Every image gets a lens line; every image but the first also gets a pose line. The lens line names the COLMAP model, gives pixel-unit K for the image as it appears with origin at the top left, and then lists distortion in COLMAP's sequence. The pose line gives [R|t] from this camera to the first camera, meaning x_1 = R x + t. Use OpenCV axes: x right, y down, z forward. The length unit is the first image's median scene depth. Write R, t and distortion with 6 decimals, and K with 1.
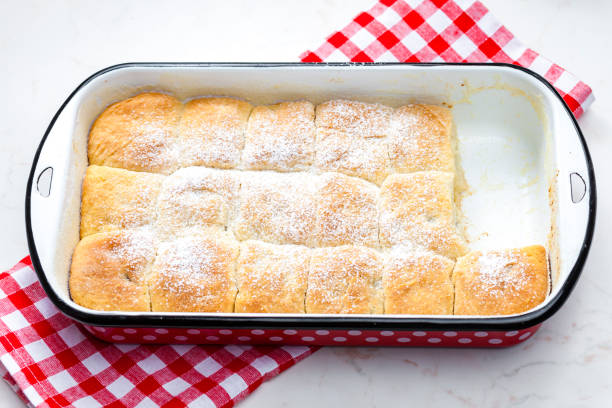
lens RADIAL K [[1627.7, 0, 306.0], [0, 1627.7, 204.0], [0, 0, 1]] dist [0.066906, 0.159228]
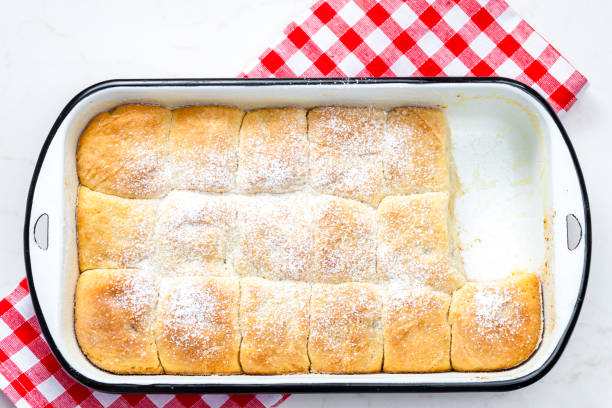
lens RADIAL K [[1627.7, 0, 306.0], [0, 1627.7, 204.0], [0, 0, 1]] dist [0.066906, 0.159228]
pose [[0.998133, -0.038553, 0.047376, -0.045447], [0.015454, 0.909794, 0.414773, -0.435822], [-0.059093, -0.413267, 0.908691, 0.093546]]
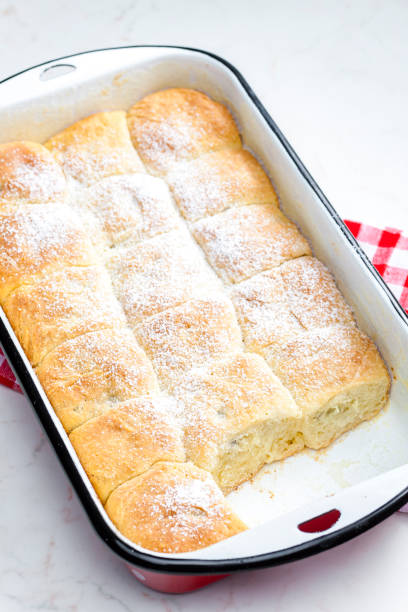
lens RADIAL K [[1649.5, 0, 204.0], [0, 1649.5, 306.0], [0, 0, 1]] dist [0.230729, 0.529528]
pose [[0.468580, 0.735874, -0.488797, 0.436394], [-0.749364, 0.624112, 0.221220, -0.200700], [0.467854, 0.262628, 0.843883, 0.275024]]
